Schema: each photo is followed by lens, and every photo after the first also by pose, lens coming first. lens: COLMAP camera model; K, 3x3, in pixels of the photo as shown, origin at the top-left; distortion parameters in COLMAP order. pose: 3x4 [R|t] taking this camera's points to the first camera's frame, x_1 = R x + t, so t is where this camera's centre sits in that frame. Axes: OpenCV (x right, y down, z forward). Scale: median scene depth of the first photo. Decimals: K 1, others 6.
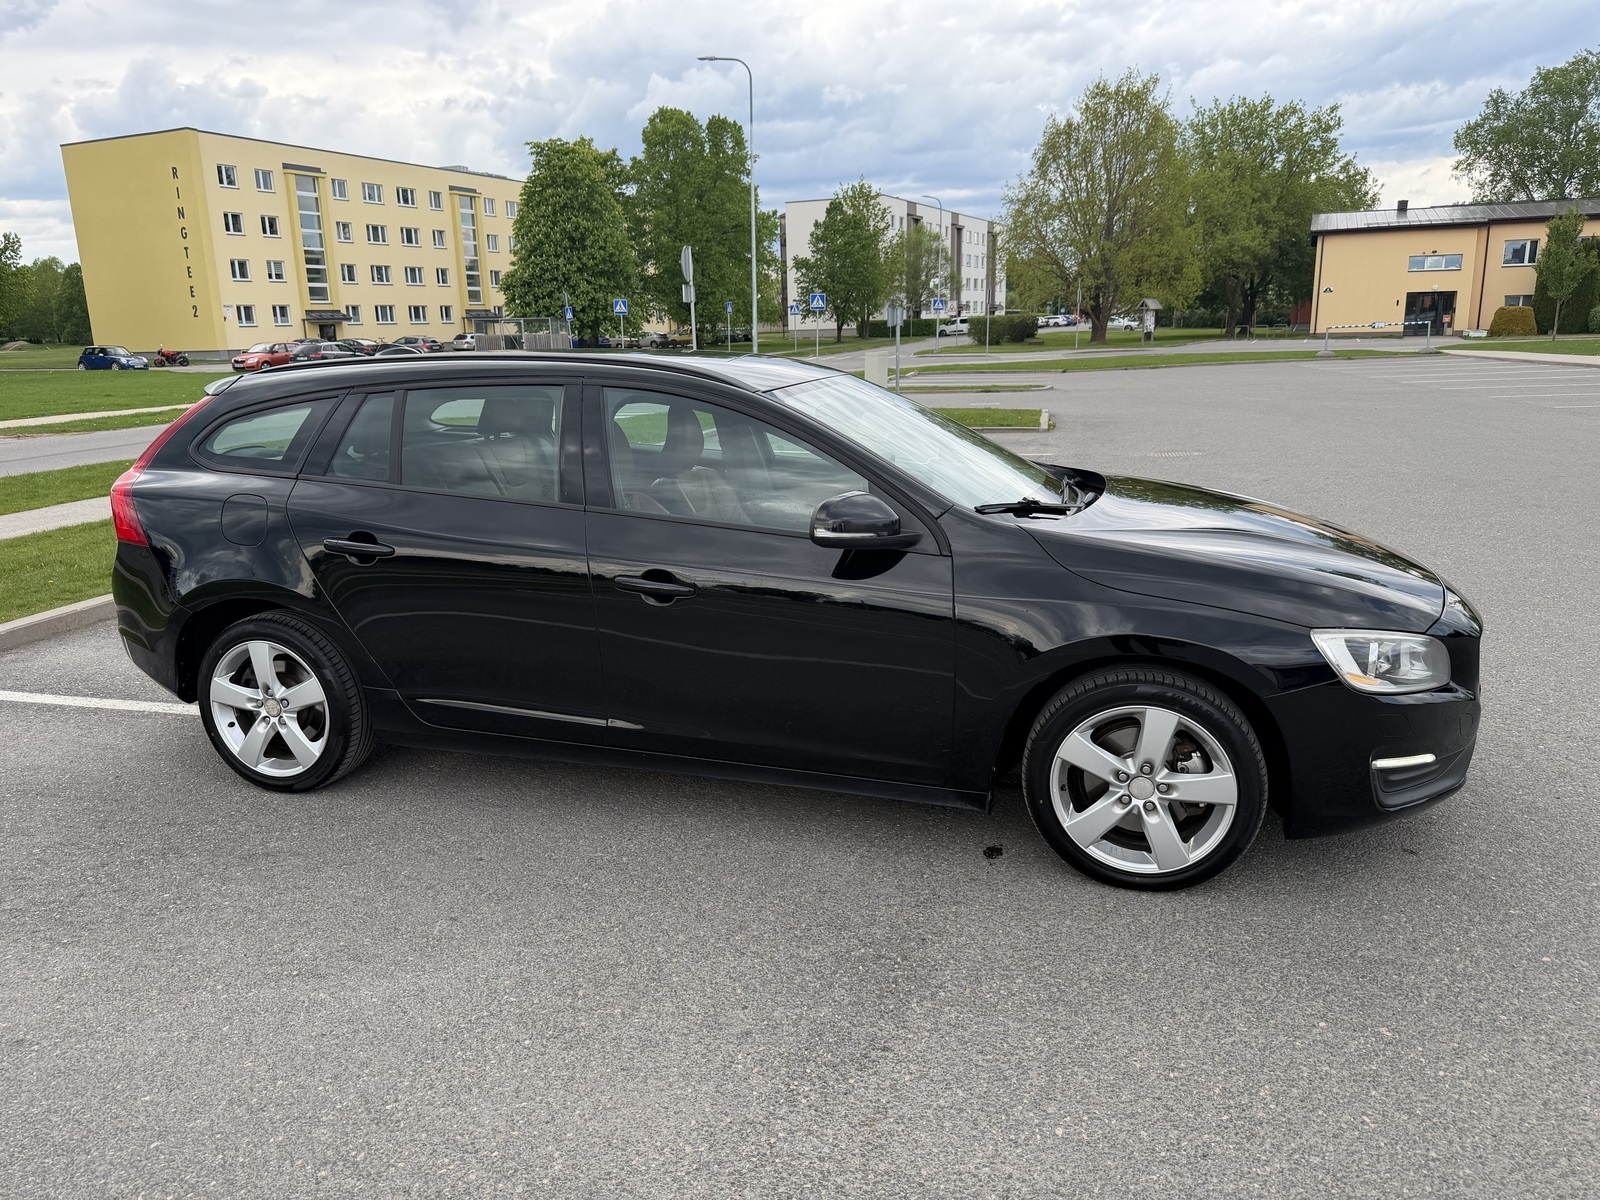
lens RADIAL K [[1129.6, 0, 795.0], [0, 1129.6, 600.1], [0, 0, 1]] dist [0.026688, -0.035240]
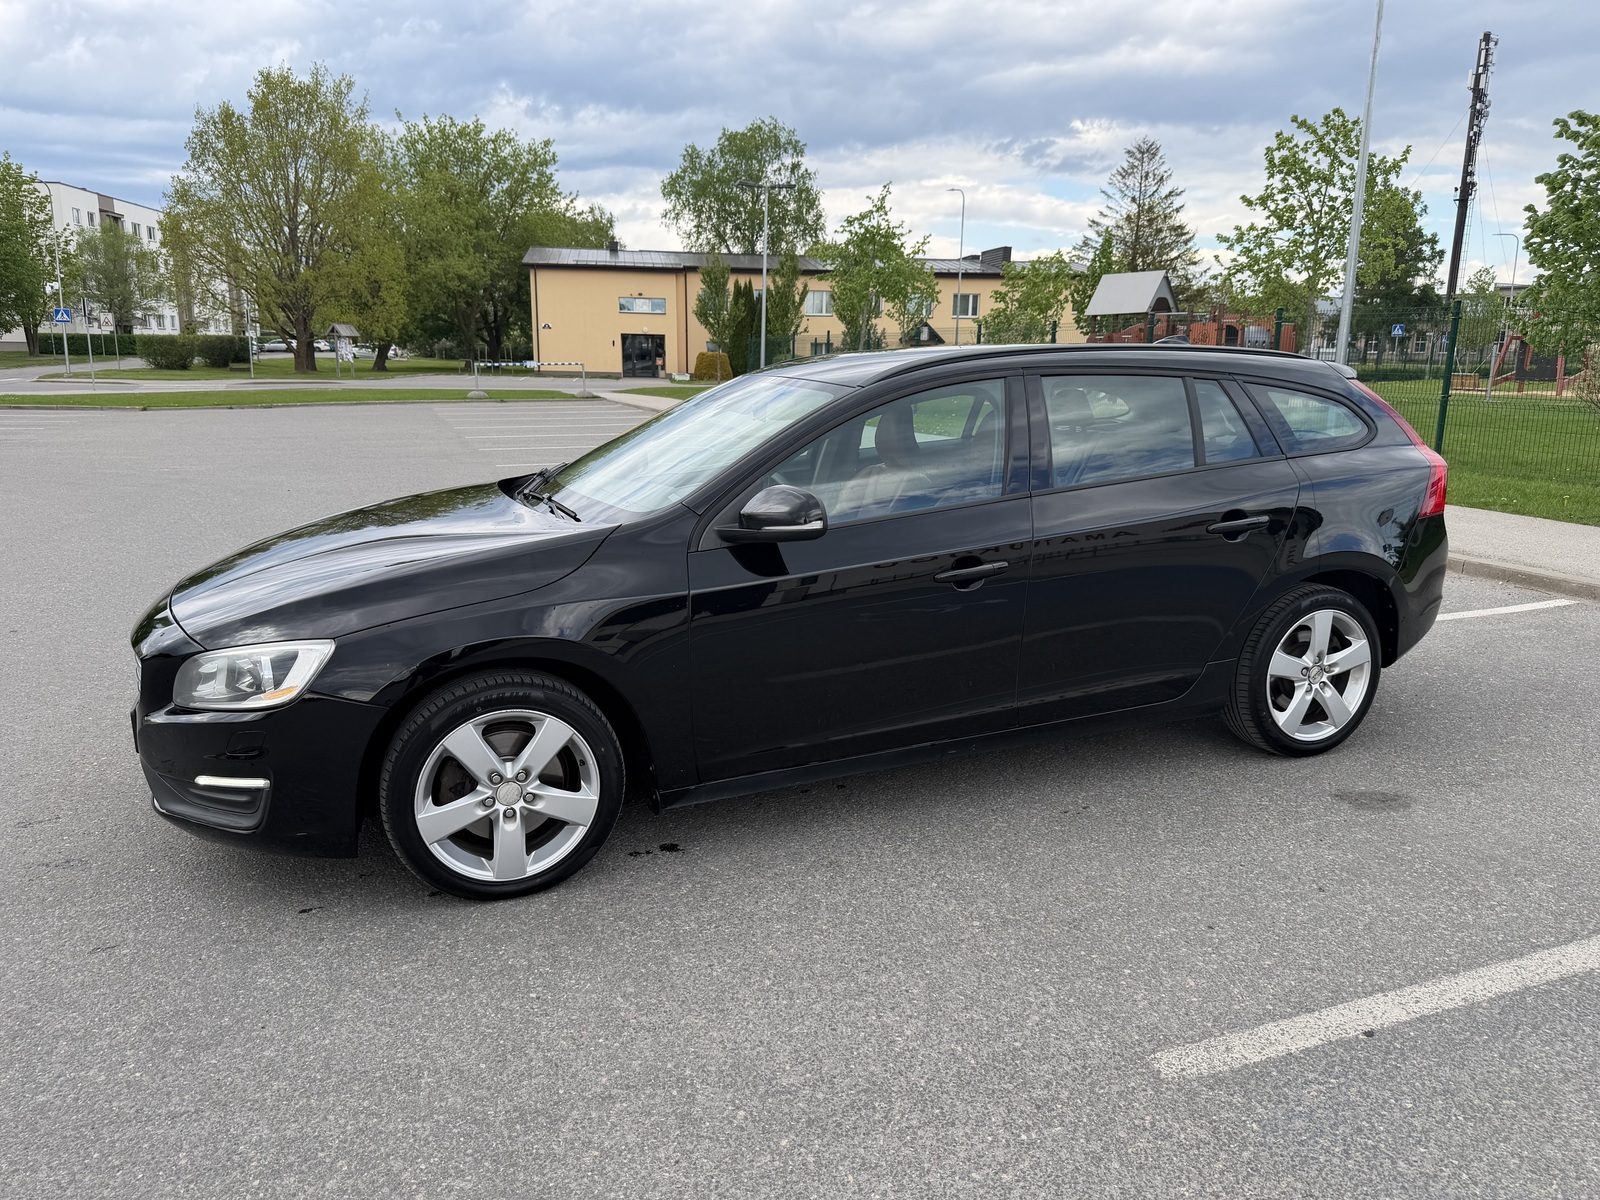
lens RADIAL K [[1129.6, 0, 800.9], [0, 1129.6, 595.8], [0, 0, 1]] dist [0.026688, -0.035240]
pose [[0.841484, -0.076584, 0.534827, 0.106655], [0.091739, 0.995782, -0.001750, -0.019834], [-0.532437, 0.050537, 0.844960, 0.071813]]
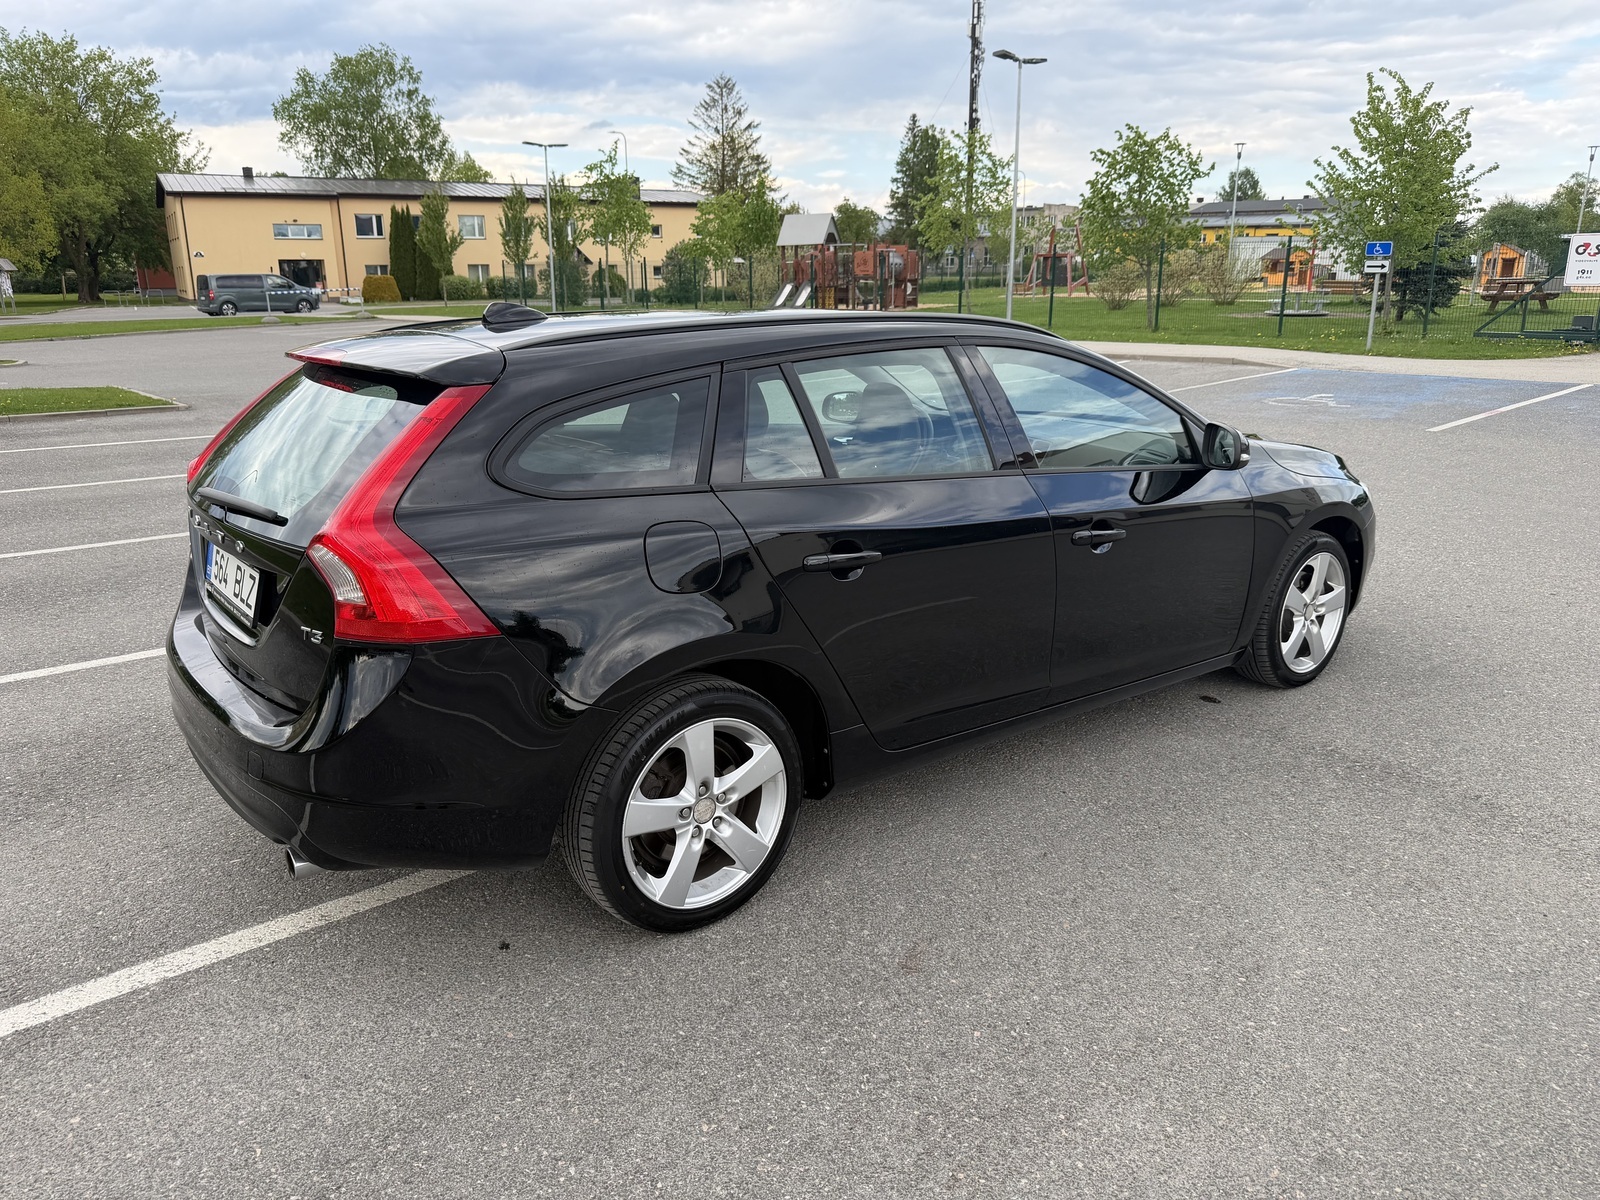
lens RADIAL K [[1129.6, 0, 790.2], [0, 1129.6, 603.8], [0, 0, 1]] dist [0.026688, -0.035240]
pose [[0.589523, -0.205987, 0.781046, -0.045553], [0.181947, 0.975952, 0.120058, -0.005151], [-0.786993, 0.071332, 0.612824, 0.024269]]
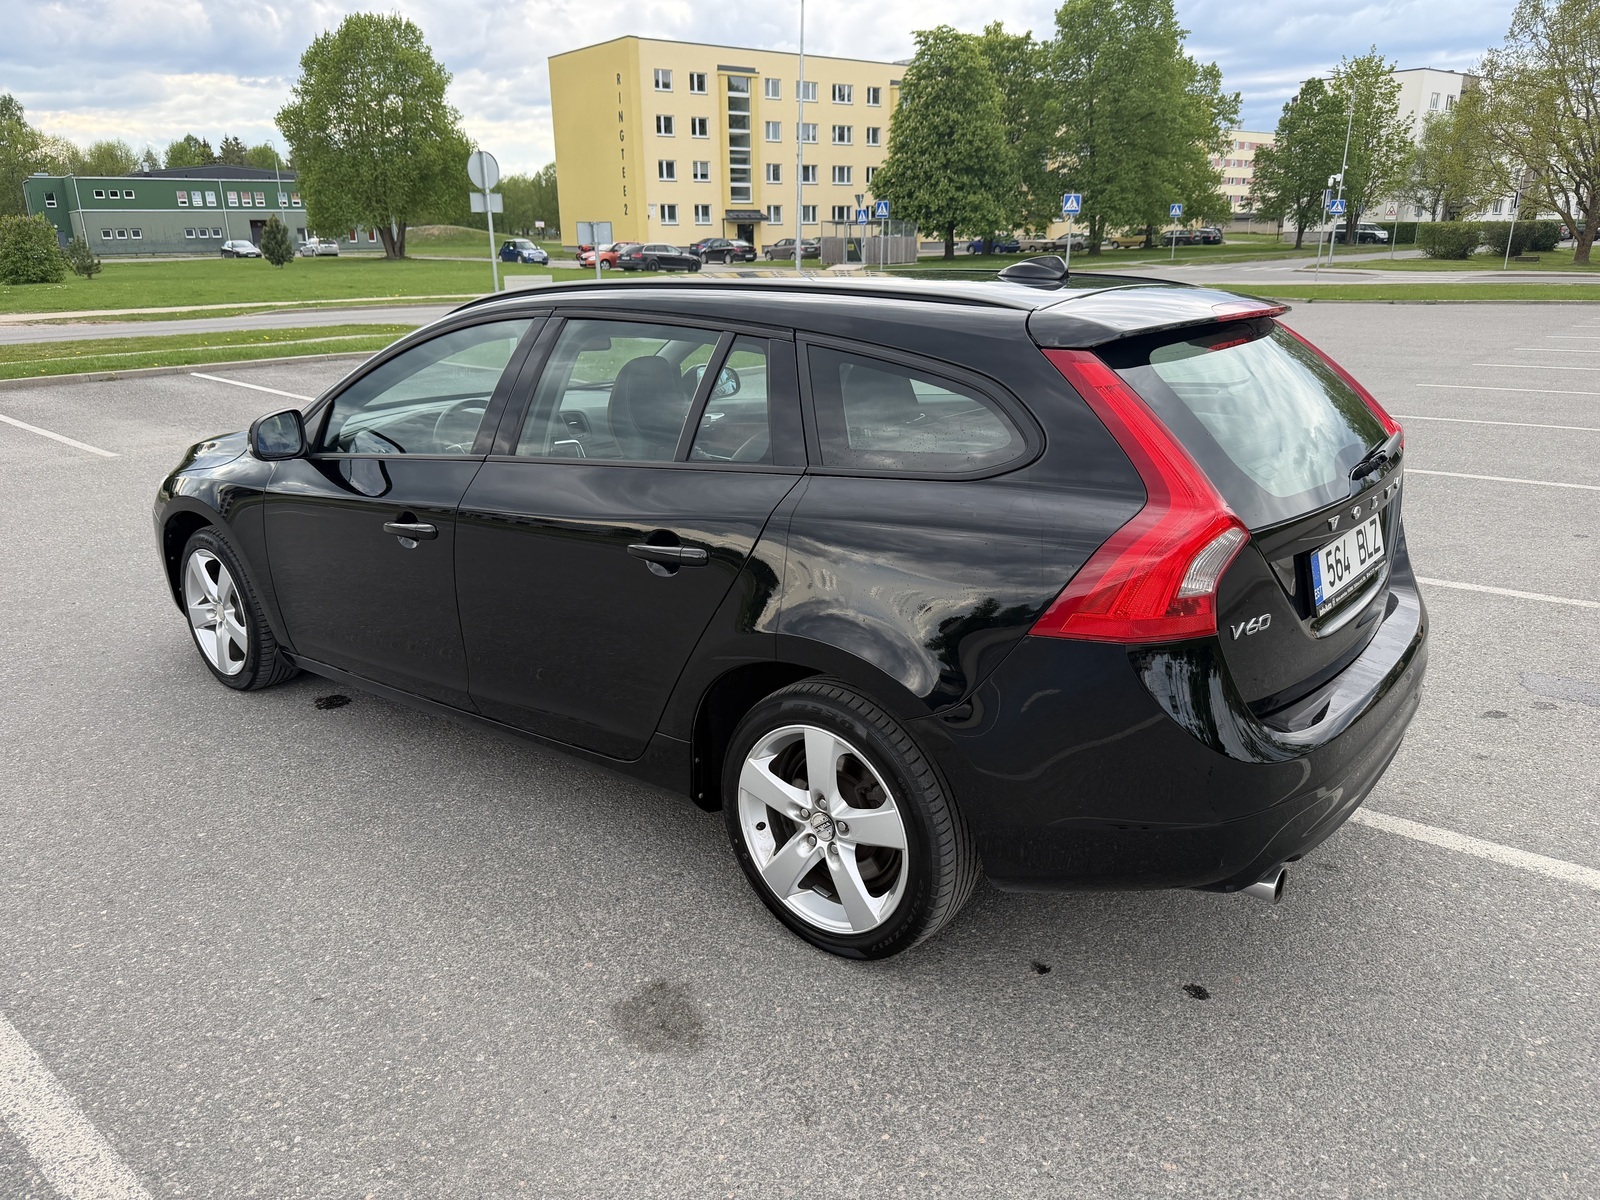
lens RADIAL K [[1129.6, 0, 816.7], [0, 1129.6, 607.8], [0, 0, 1]] dist [0.026688, -0.035240]
pose [[0.886098, 0.161784, -0.434347, 0.168573], [-0.122023, 0.985472, 0.118131, -0.024267], [0.447148, -0.051676, 0.892966, 0.074969]]
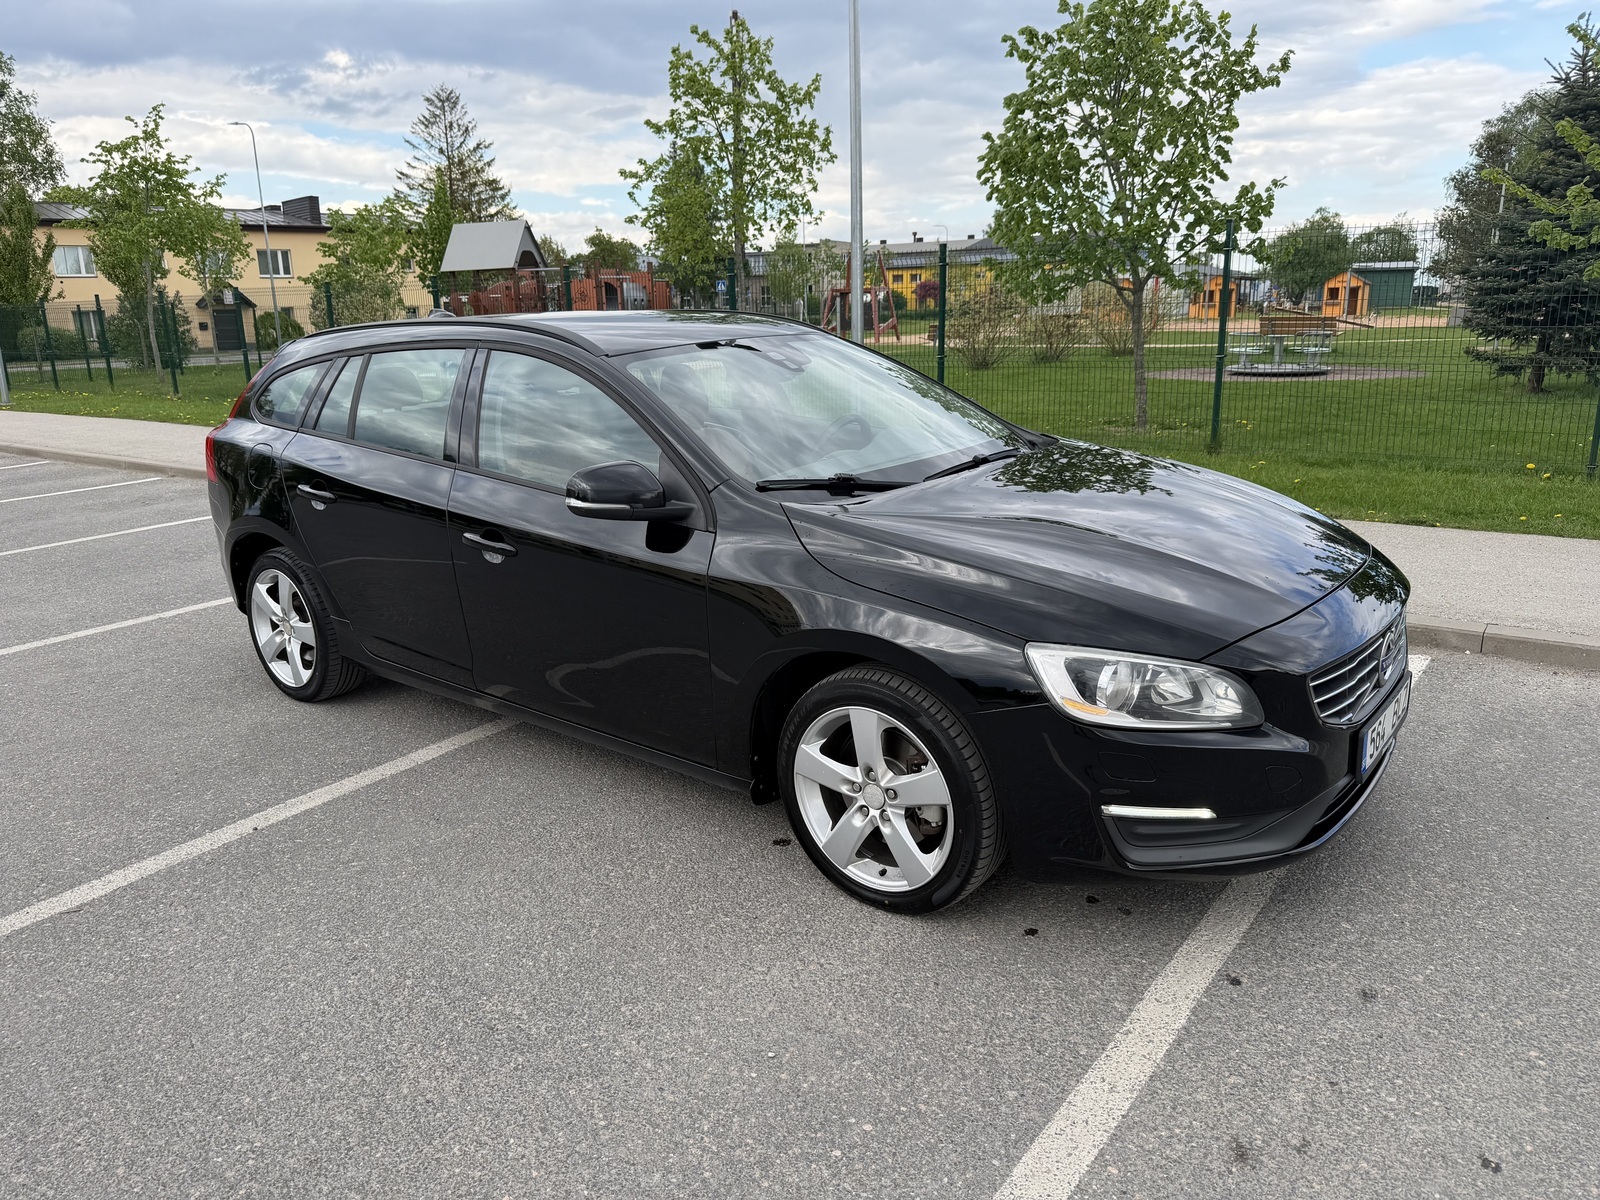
lens RADIAL K [[1129.6, 0, 800.3], [0, 1129.6, 589.8], [0, 0, 1]] dist [0.026688, -0.035240]
pose [[0.420550, -0.201397, 0.884634, 0.134698], [0.223296, 0.968034, 0.114230, -0.031451], [-0.879362, 0.149496, 0.452078, 0.114705]]
